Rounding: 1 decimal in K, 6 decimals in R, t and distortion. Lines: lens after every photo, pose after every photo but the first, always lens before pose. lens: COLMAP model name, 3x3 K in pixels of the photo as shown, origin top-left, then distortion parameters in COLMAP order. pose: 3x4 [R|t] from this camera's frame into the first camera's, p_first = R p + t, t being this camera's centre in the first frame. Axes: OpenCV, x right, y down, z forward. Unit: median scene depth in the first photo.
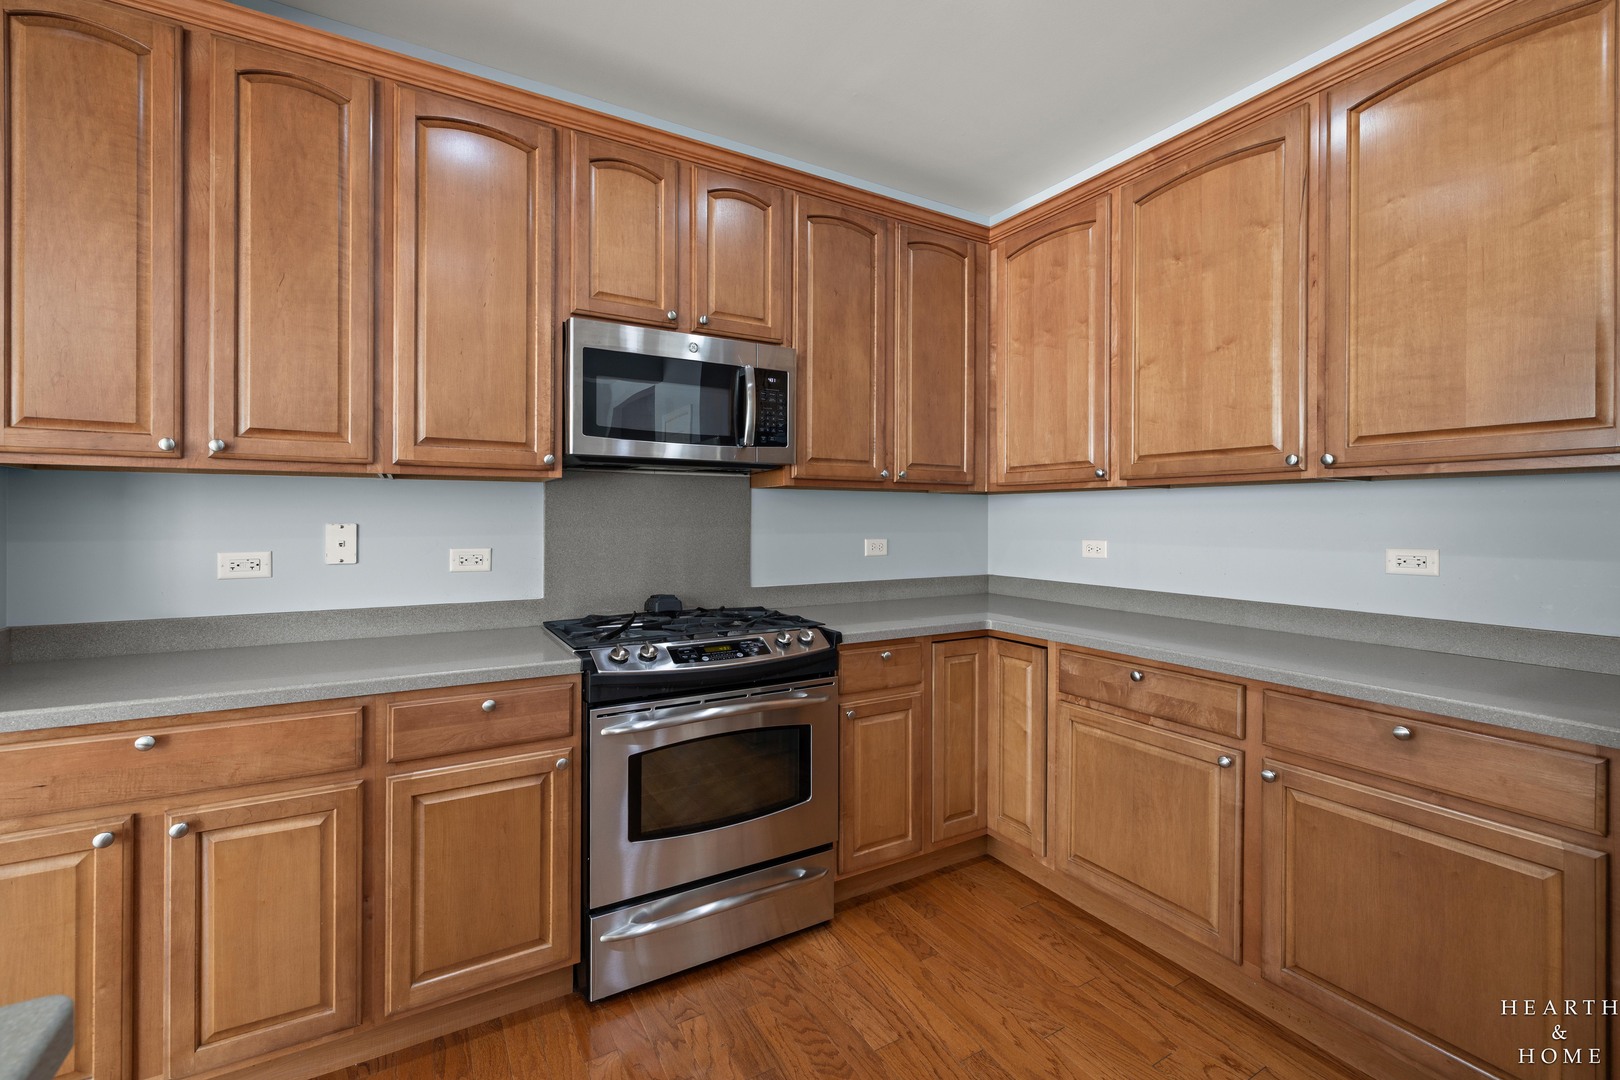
lens RADIAL K [[680.4, 0, 797.0], [0, 680.4, 515.1], [0, 0, 1]] dist [0.002274, 0.000950]
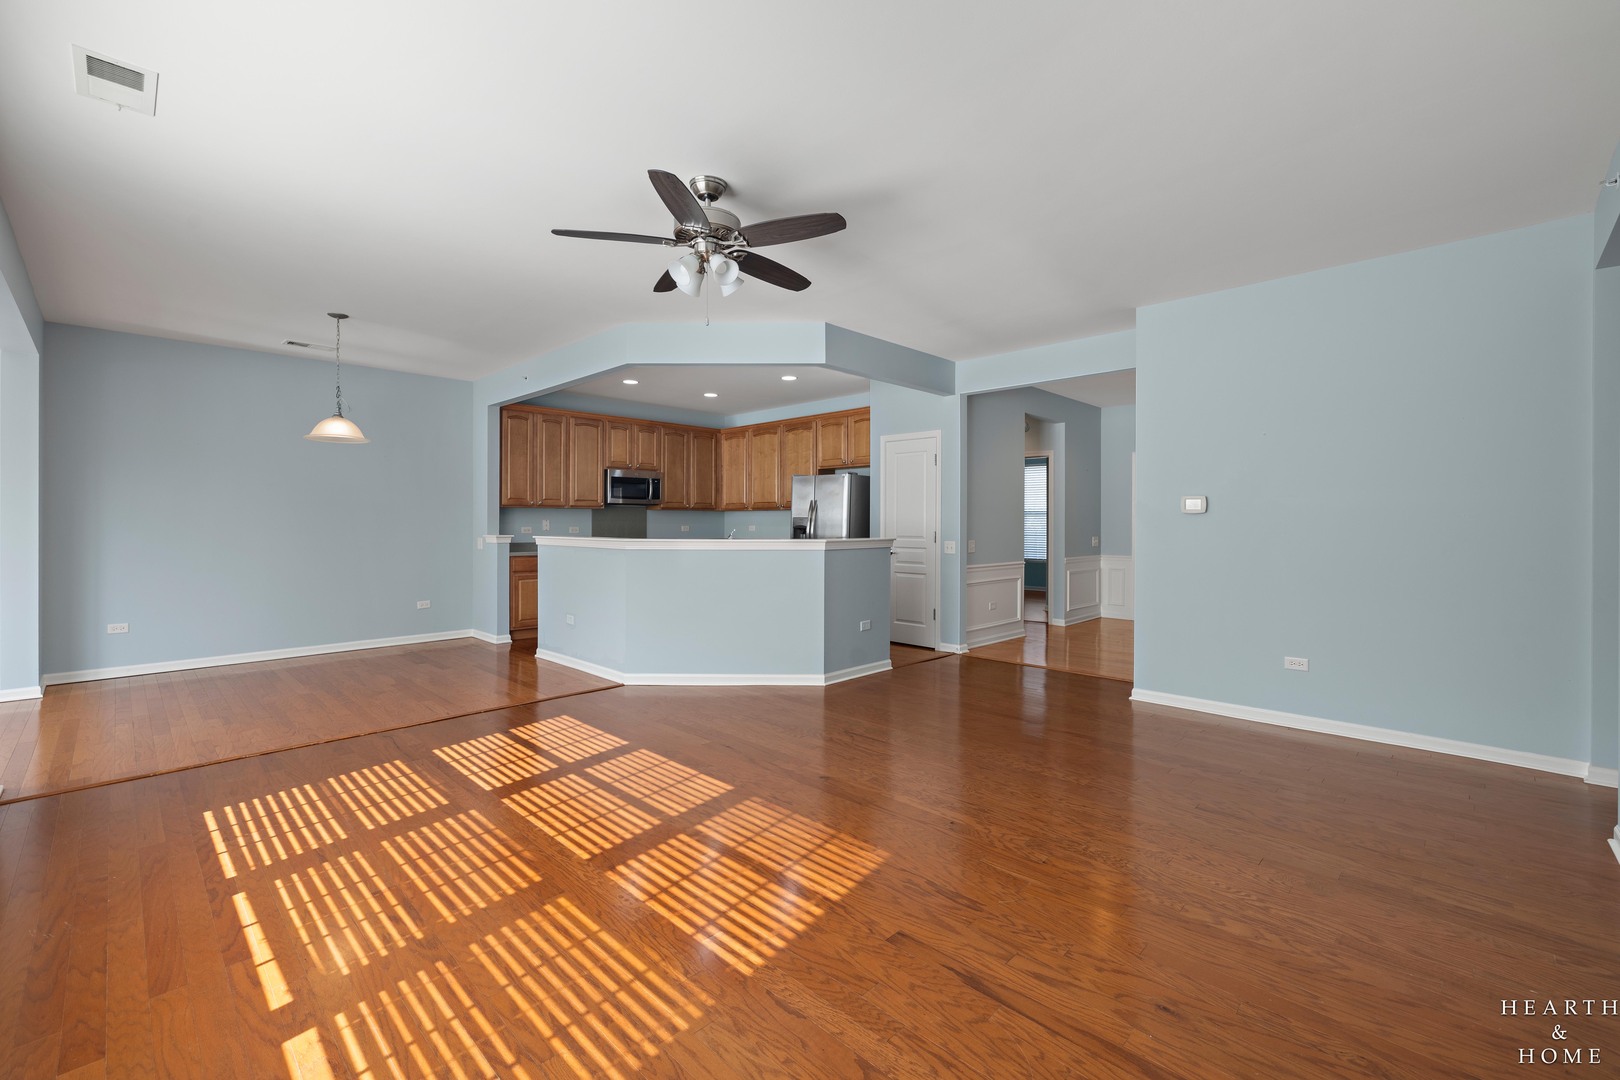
lens RADIAL K [[680.4, 0, 787.5], [0, 680.4, 516.1], [0, 0, 1]] dist [0.002274, 0.000950]
pose [[0.971537, 0.003094, 0.236867, -0.206561], [-0.001974, 0.999986, -0.004965, 0.007605], [-0.236879, 0.004357, 0.971529, -2.622503]]
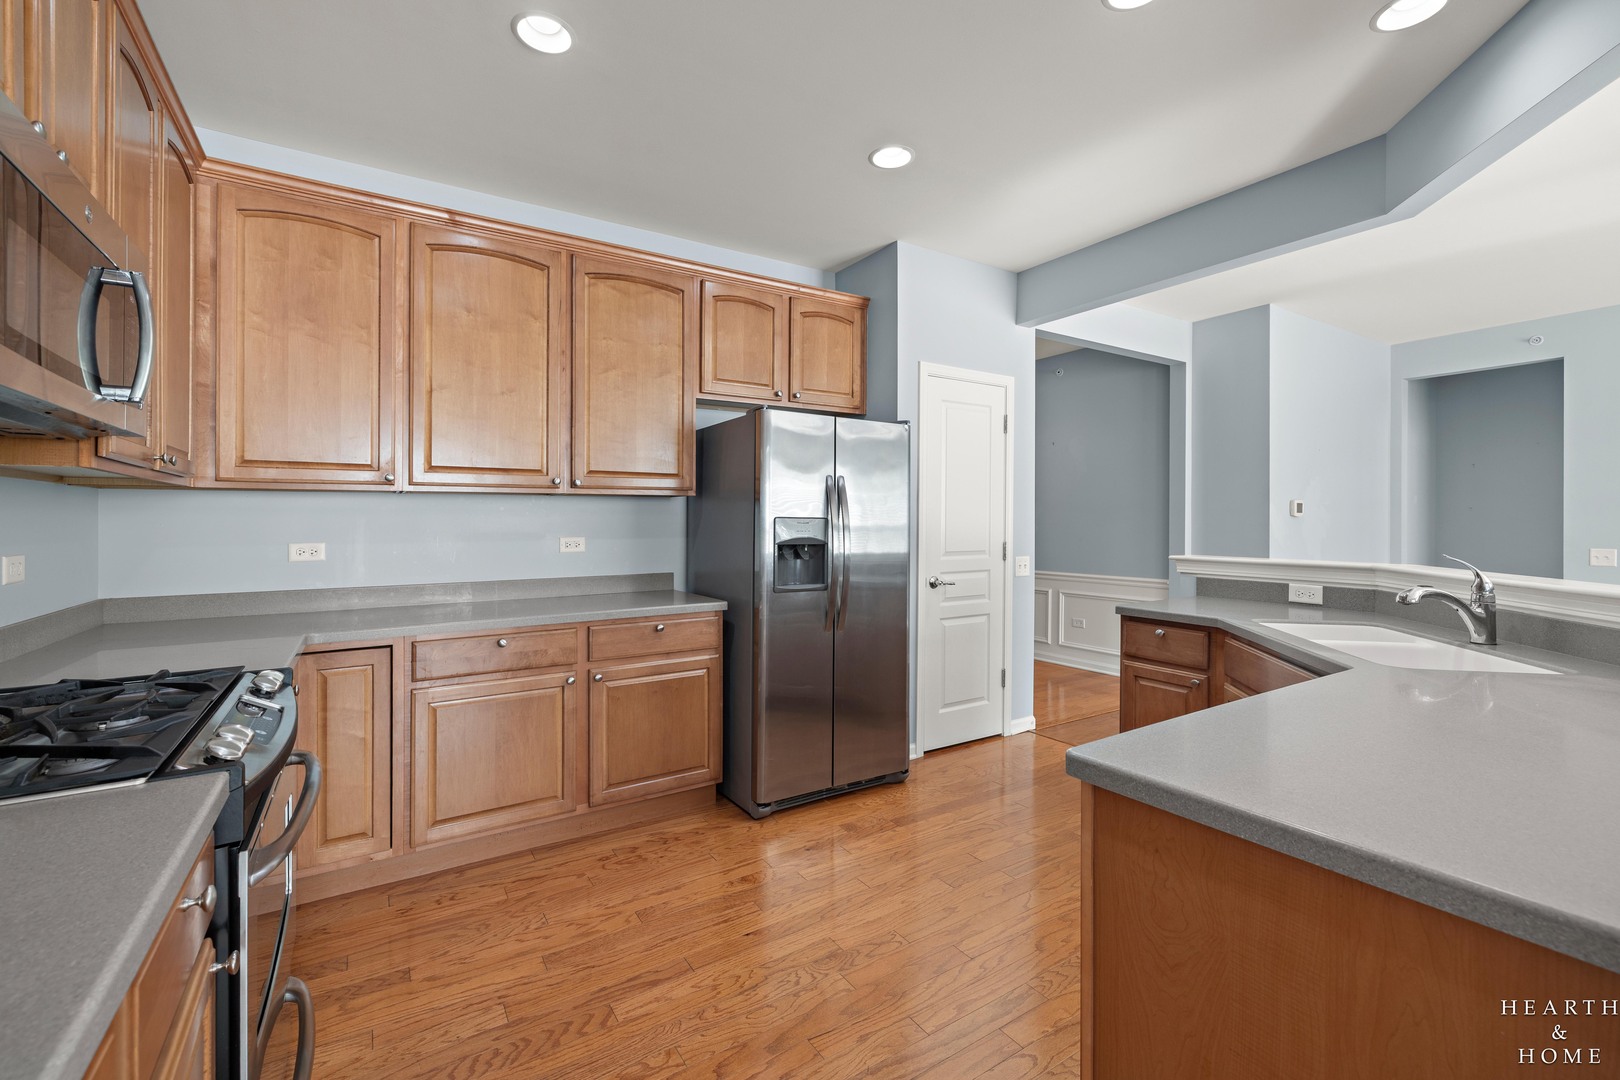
lens RADIAL K [[680.4, 0, 800.6], [0, 680.4, 521.7], [0, 0, 1]] dist [0.002274, 0.000950]
pose [[-0.029318, -0.005762, 0.999554, -0.694099], [-0.000059, 0.999983, 0.005763, 0.001666], [-0.999570, 0.000110, -0.029318, 0.419896]]
